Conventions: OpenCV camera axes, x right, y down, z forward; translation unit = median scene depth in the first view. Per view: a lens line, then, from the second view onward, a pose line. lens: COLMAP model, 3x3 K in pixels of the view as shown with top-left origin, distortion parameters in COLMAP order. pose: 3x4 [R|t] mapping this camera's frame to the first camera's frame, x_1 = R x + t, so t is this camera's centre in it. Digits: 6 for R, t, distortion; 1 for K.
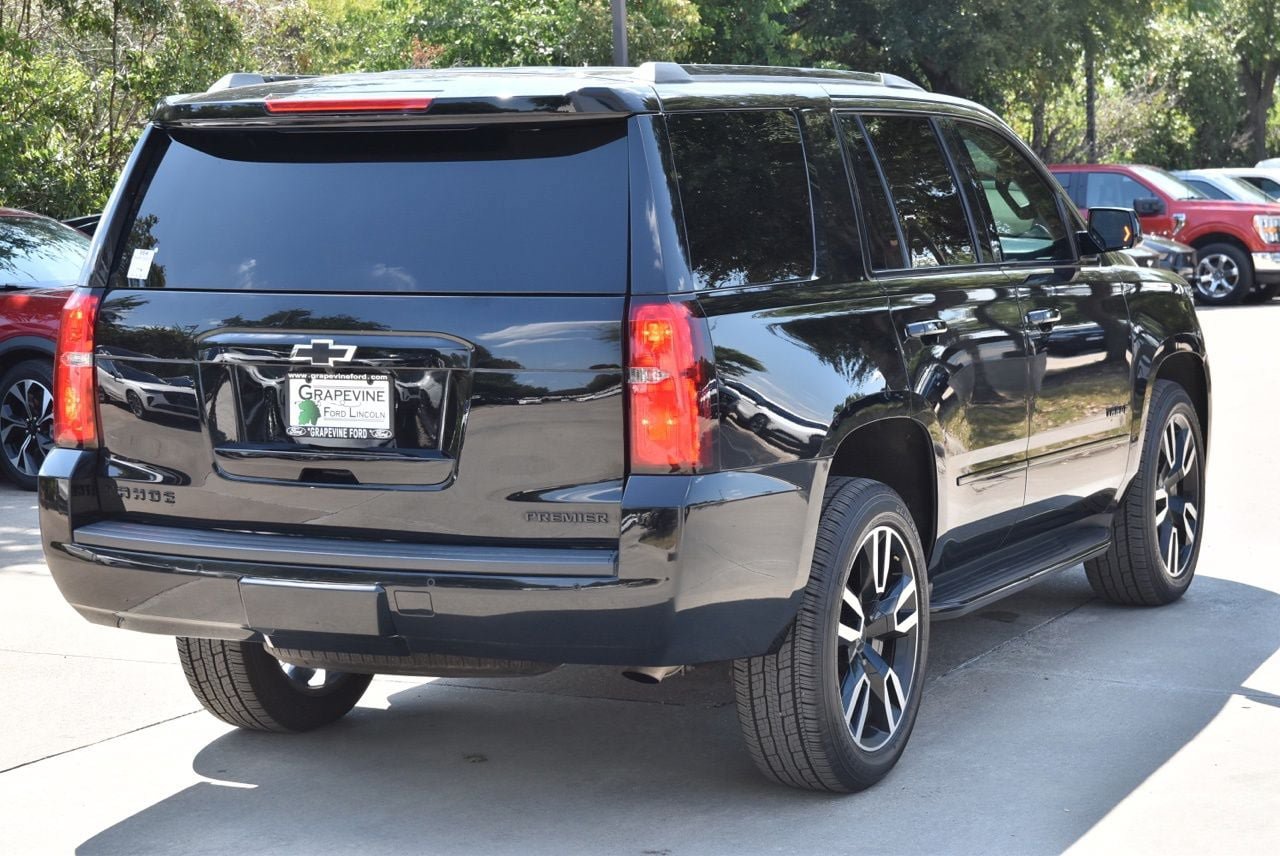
lens RADIAL K [[2556.8, 0, 666.9], [0, 2556.8, 432.9], [0, 0, 1]] dist [0.231399, 0.282314]
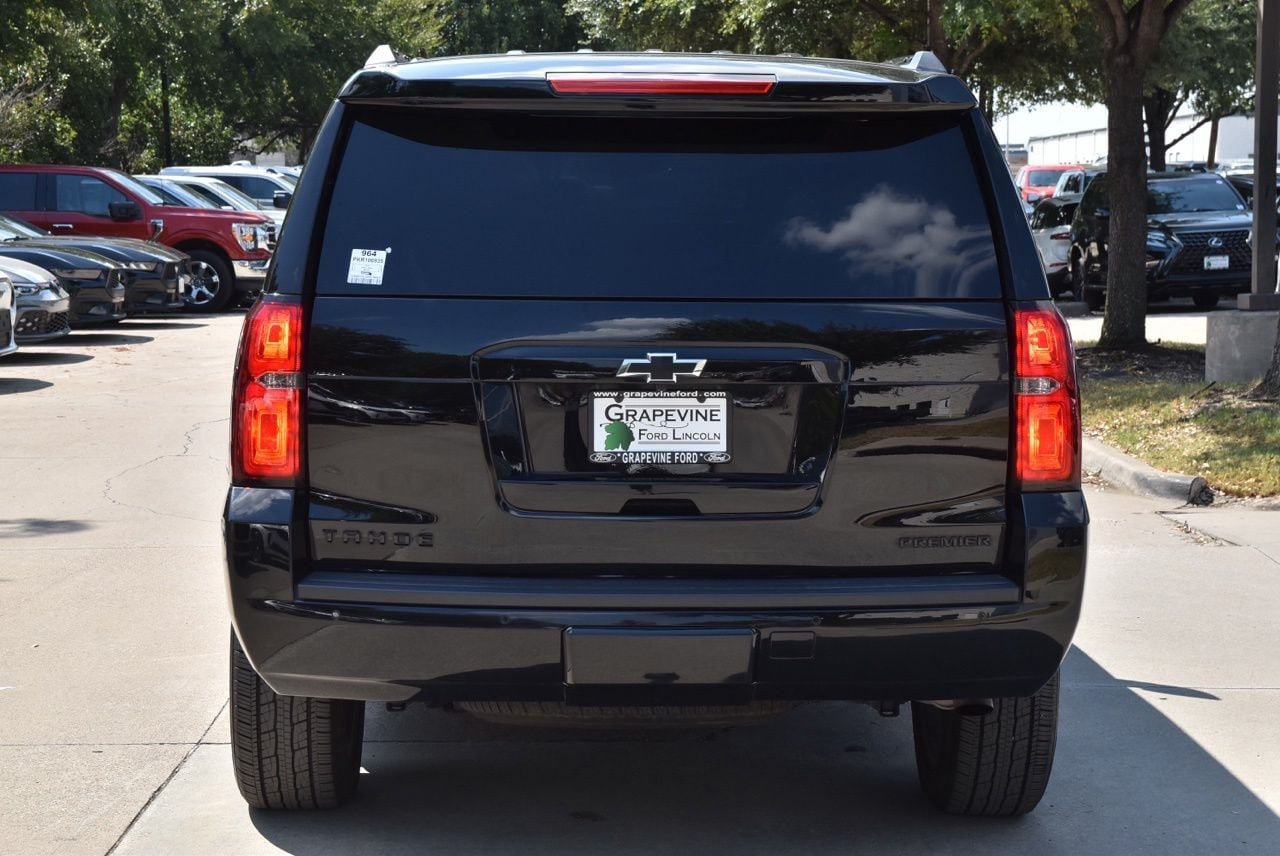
lens RADIAL K [[2556.8, 0, 666.9], [0, 2556.8, 432.9], [0, 0, 1]] dist [0.231399, 0.282314]
pose [[0.883451, -0.026218, 0.467790, -0.507469], [0.027454, 0.999614, 0.004177, -0.011558], [-0.467719, 0.009153, 0.883830, 0.207902]]
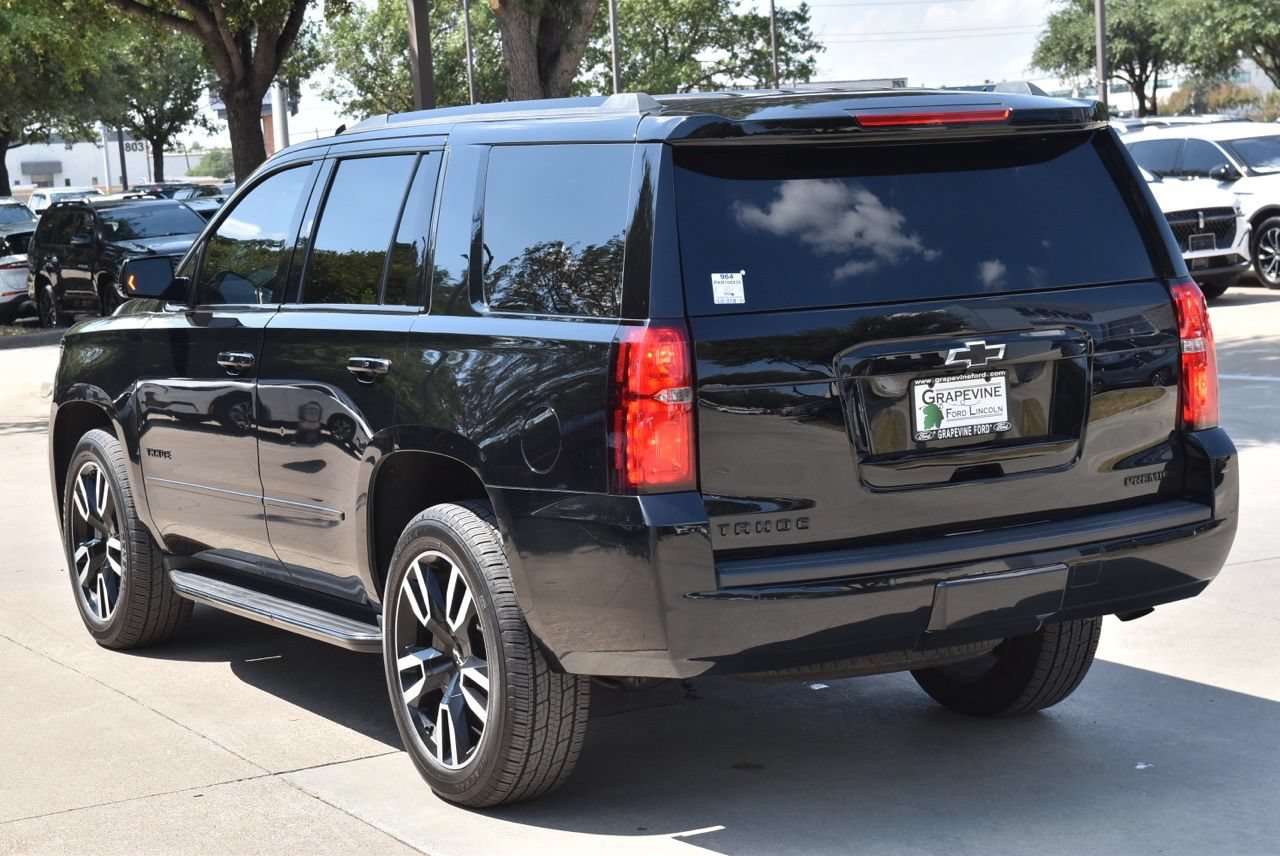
lens RADIAL K [[2462.4, 0, 640.0], [0, 2462.4, 428.0], [0, 0, 1]] dist [0.174082, 0.121930]
pose [[0.551210, -0.096461, 0.828772, -0.972039], [0.122949, 0.991842, 0.033667, -0.048434], [-0.825258, 0.083339, 0.558573, 0.518110]]
